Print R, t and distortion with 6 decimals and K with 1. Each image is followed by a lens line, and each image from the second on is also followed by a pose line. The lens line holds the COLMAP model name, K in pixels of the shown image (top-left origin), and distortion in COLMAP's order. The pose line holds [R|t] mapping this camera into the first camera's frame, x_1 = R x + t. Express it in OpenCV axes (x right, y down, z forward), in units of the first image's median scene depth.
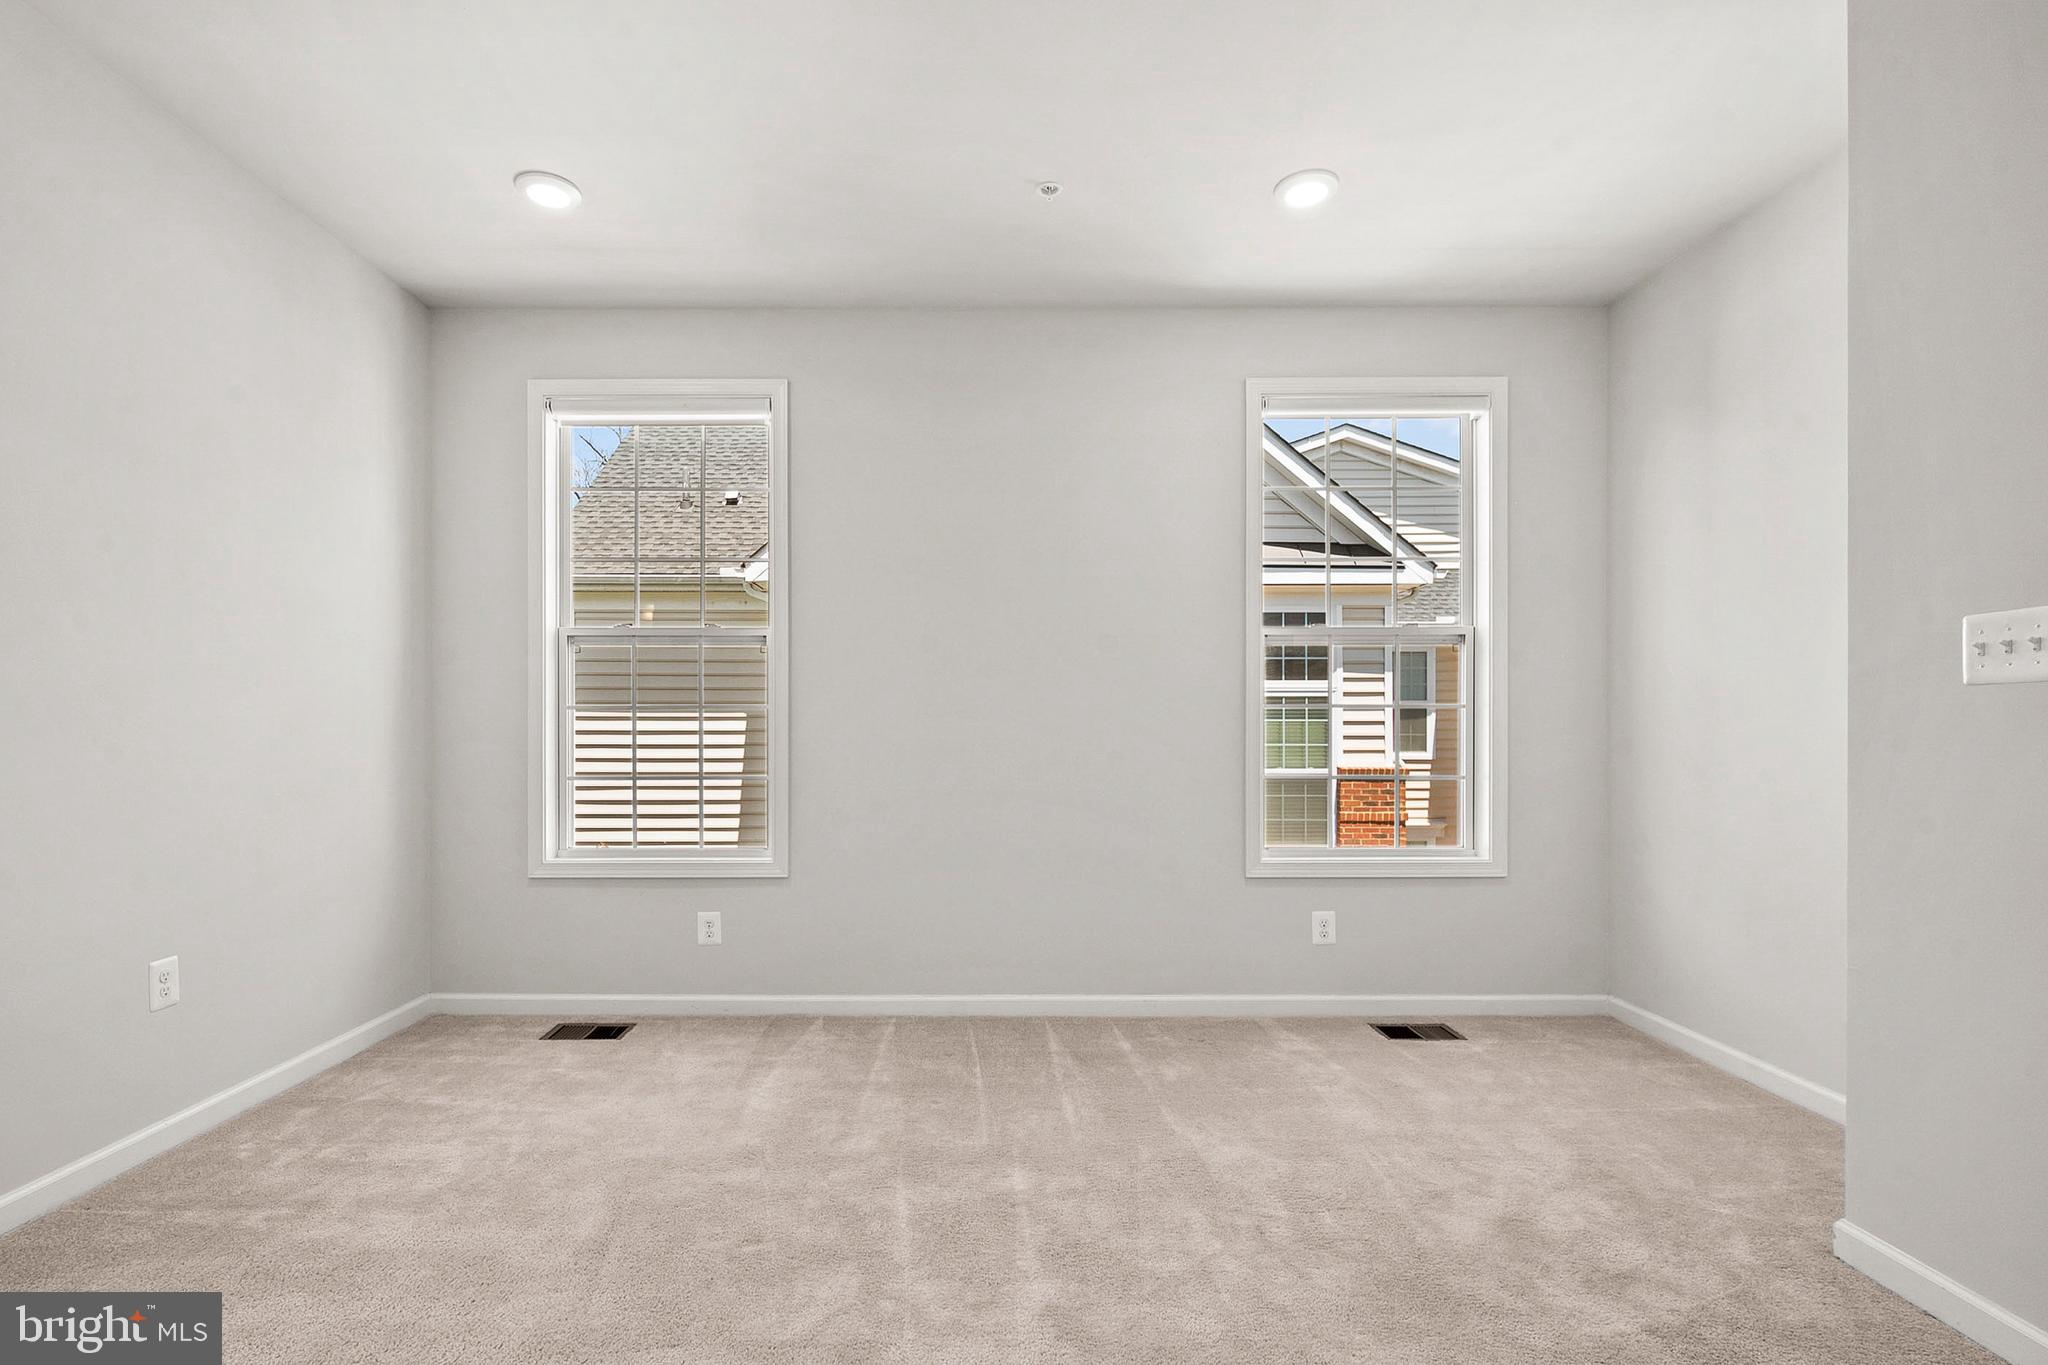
lens RADIAL K [[993.9, 0, 1003.3], [0, 993.9, 731.5], [0, 0, 1]] dist [-0.000990, 0.000370]
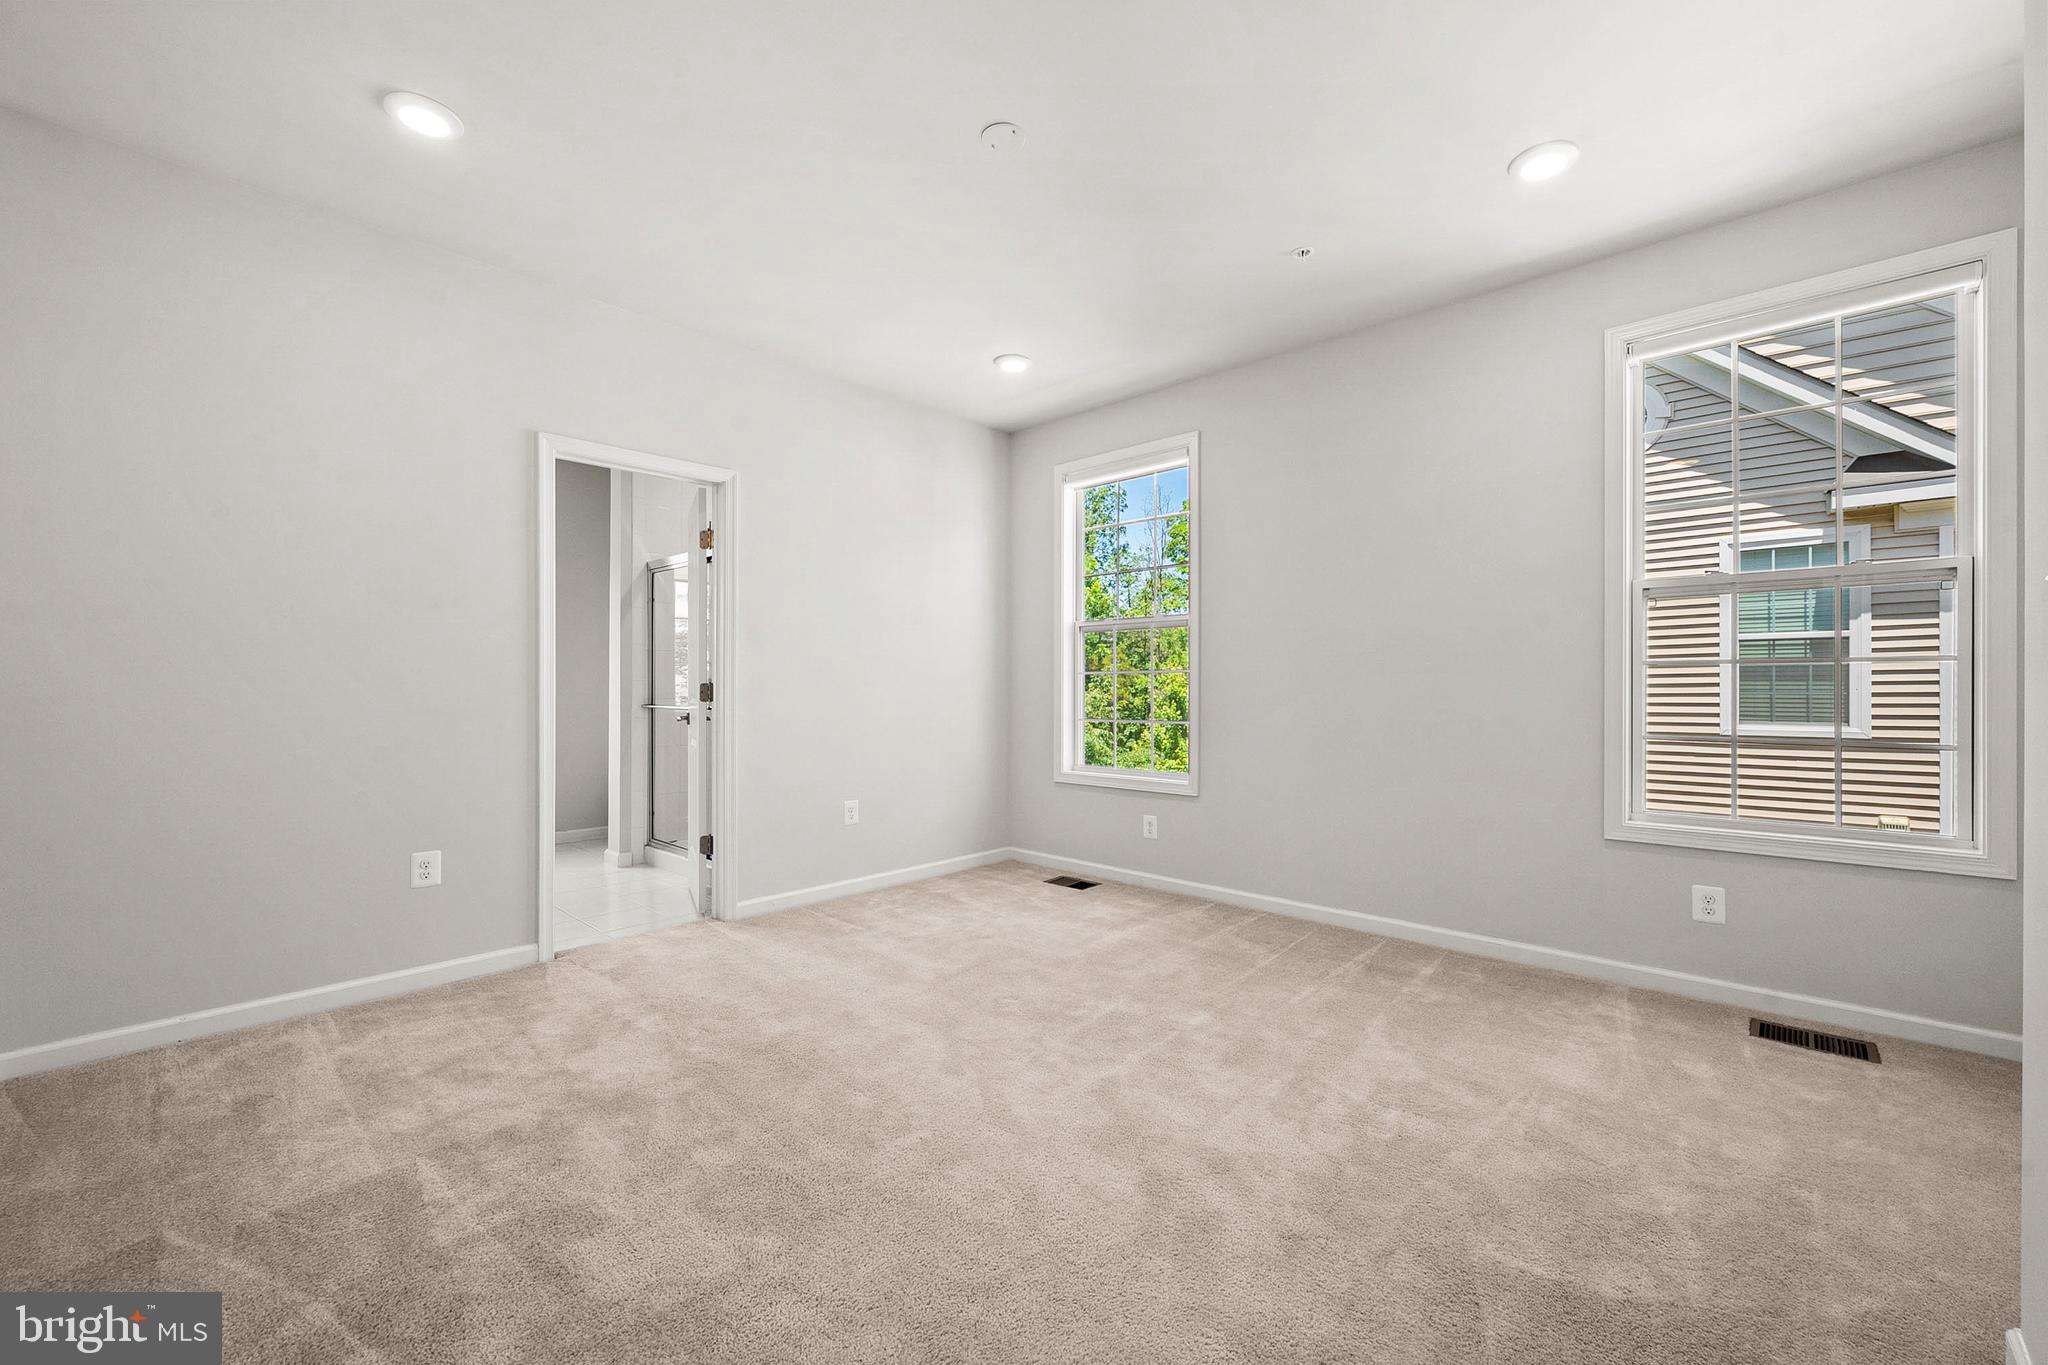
lens RADIAL K [[818.2, 0, 995.1], [0, 818.2, 686.5], [0, 0, 1]] dist [0.000845, -0.001458]
pose [[0.716092, -0.001971, -0.698004, 0.412229], [-0.000458, 0.999994, -0.003294, 0.000077], [0.698006, 0.002679, 0.716087, 0.002566]]
